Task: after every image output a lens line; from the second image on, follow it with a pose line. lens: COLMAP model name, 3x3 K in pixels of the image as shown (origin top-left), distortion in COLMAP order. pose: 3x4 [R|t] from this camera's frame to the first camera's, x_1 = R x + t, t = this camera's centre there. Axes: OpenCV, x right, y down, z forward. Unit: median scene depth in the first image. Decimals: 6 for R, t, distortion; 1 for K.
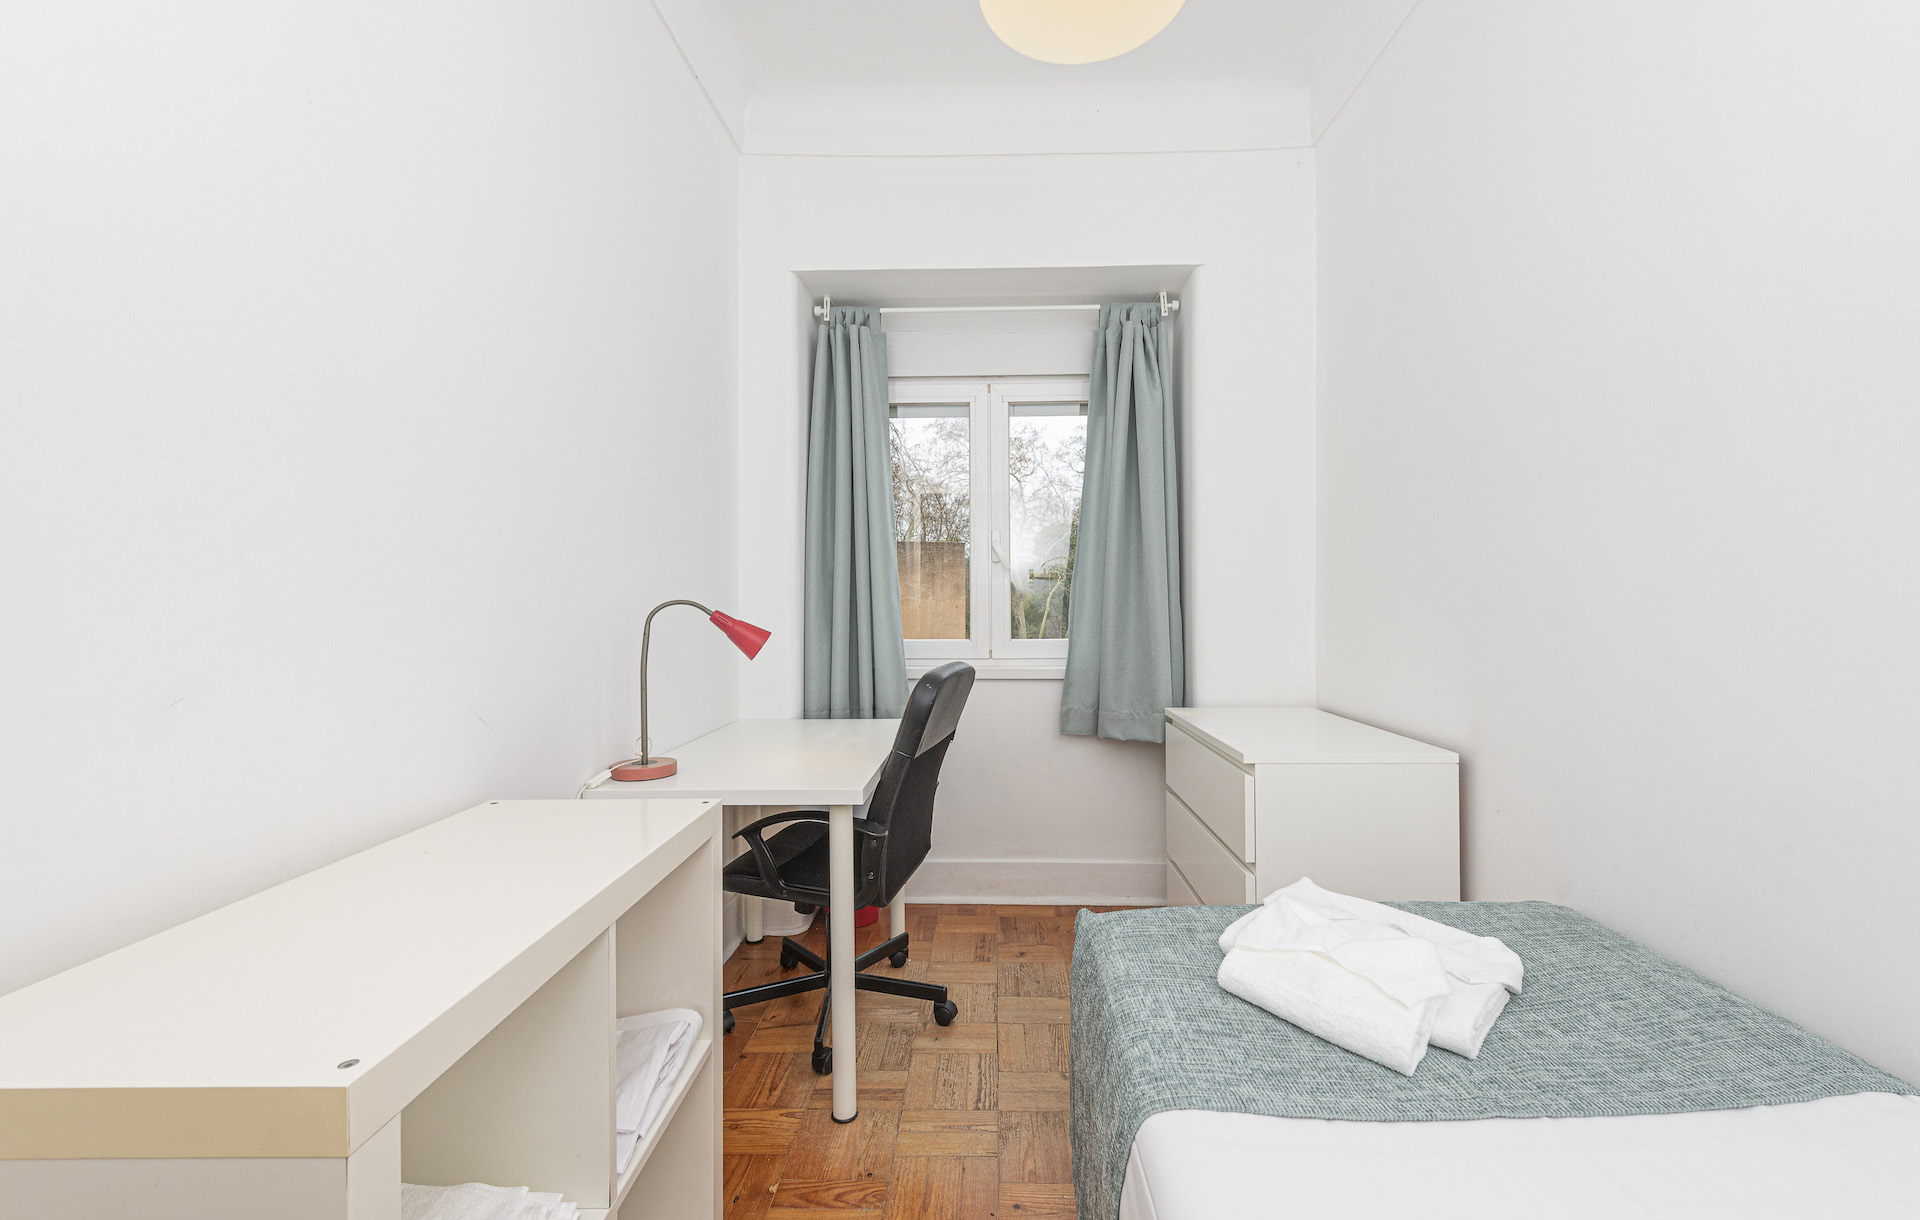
lens RADIAL K [[780.4, 0, 983.5], [0, 780.4, 615.7], [0, 0, 1]] dist [0.012093, -0.005547]
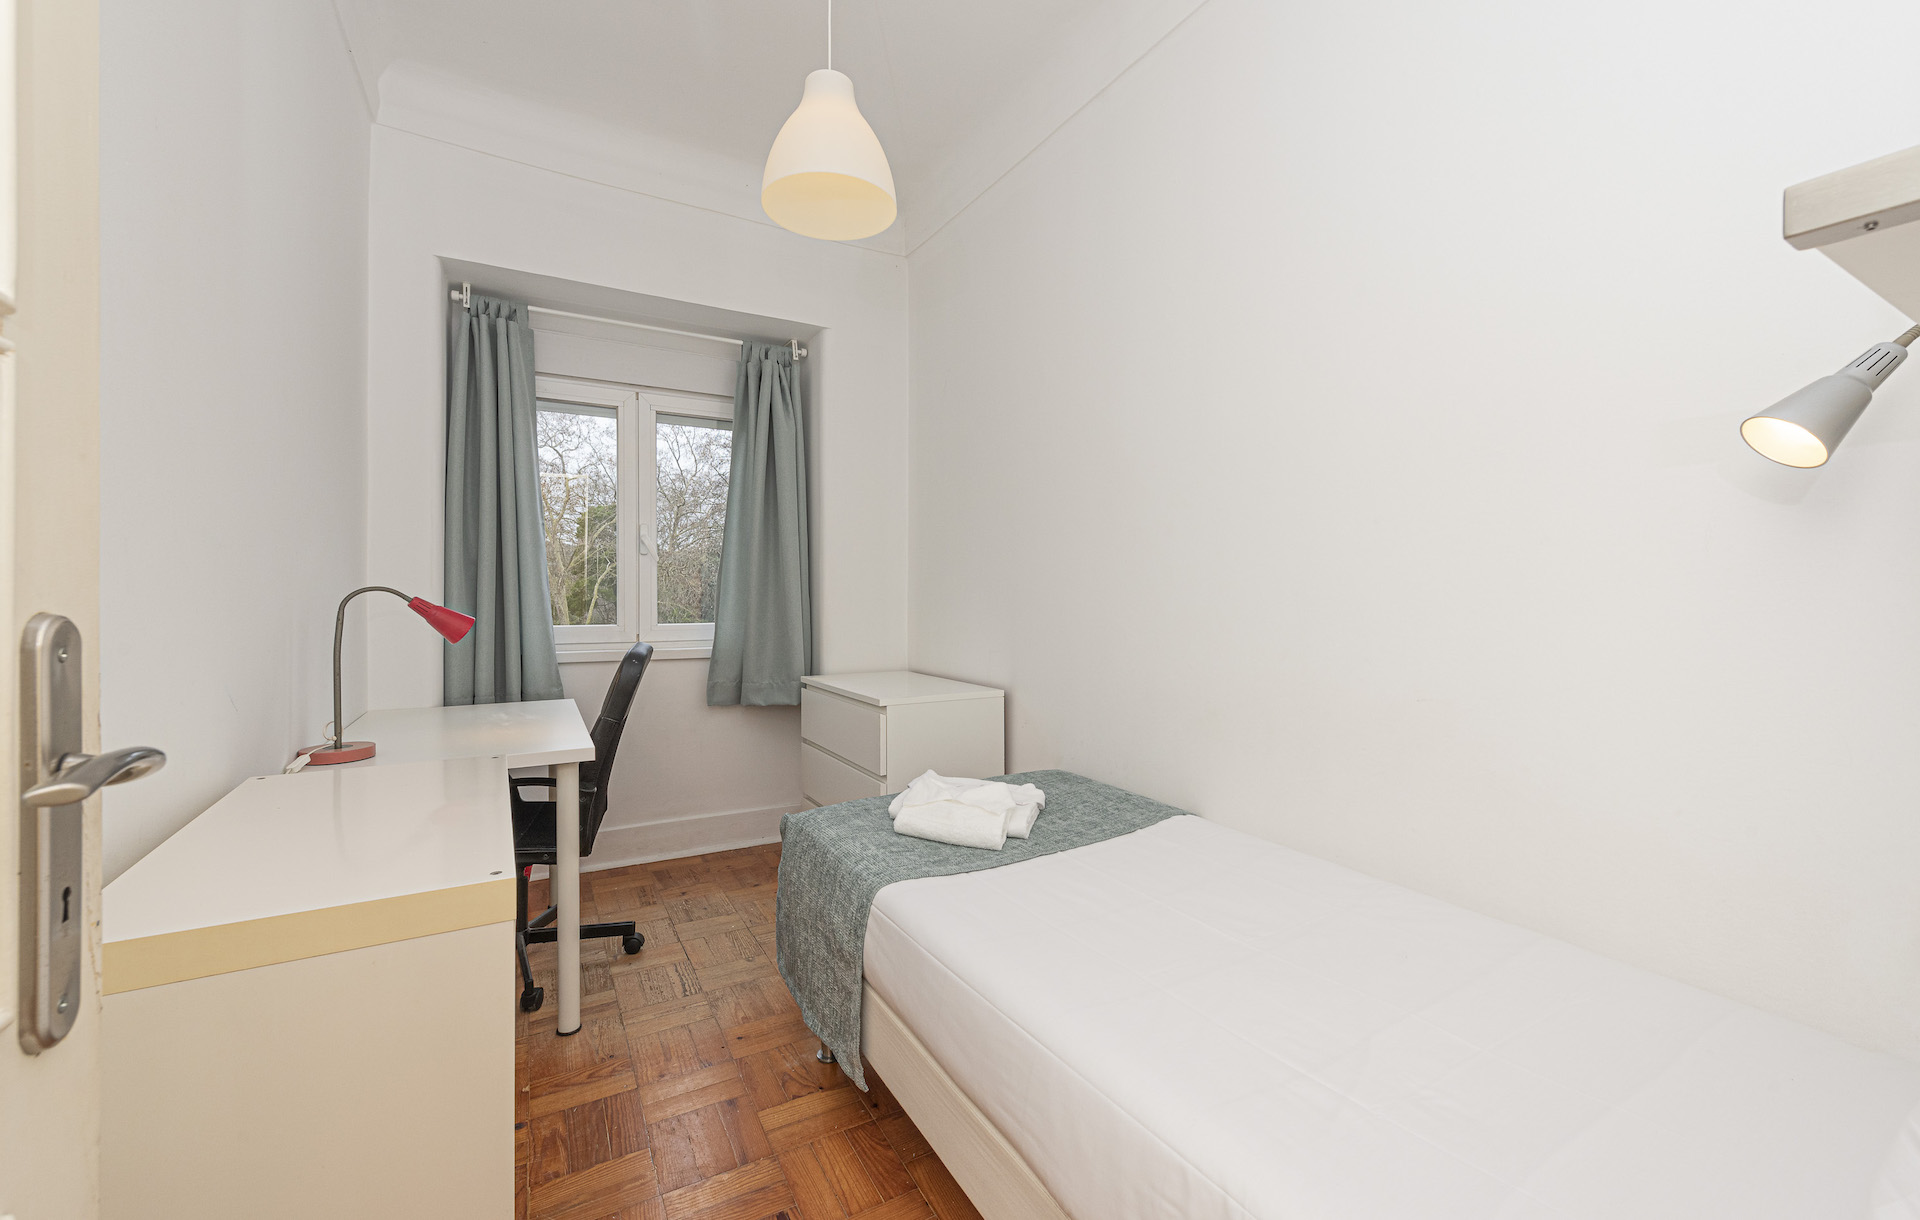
lens RADIAL K [[780.4, 0, 983.5], [0, 780.4, 615.7], [0, 0, 1]] dist [0.012093, -0.005547]
pose [[0.844154, -0.007930, 0.536042, -0.199399], [0.000195, 0.999895, 0.014484, 0.002594], [-0.536101, -0.012122, 0.844067, -0.222842]]
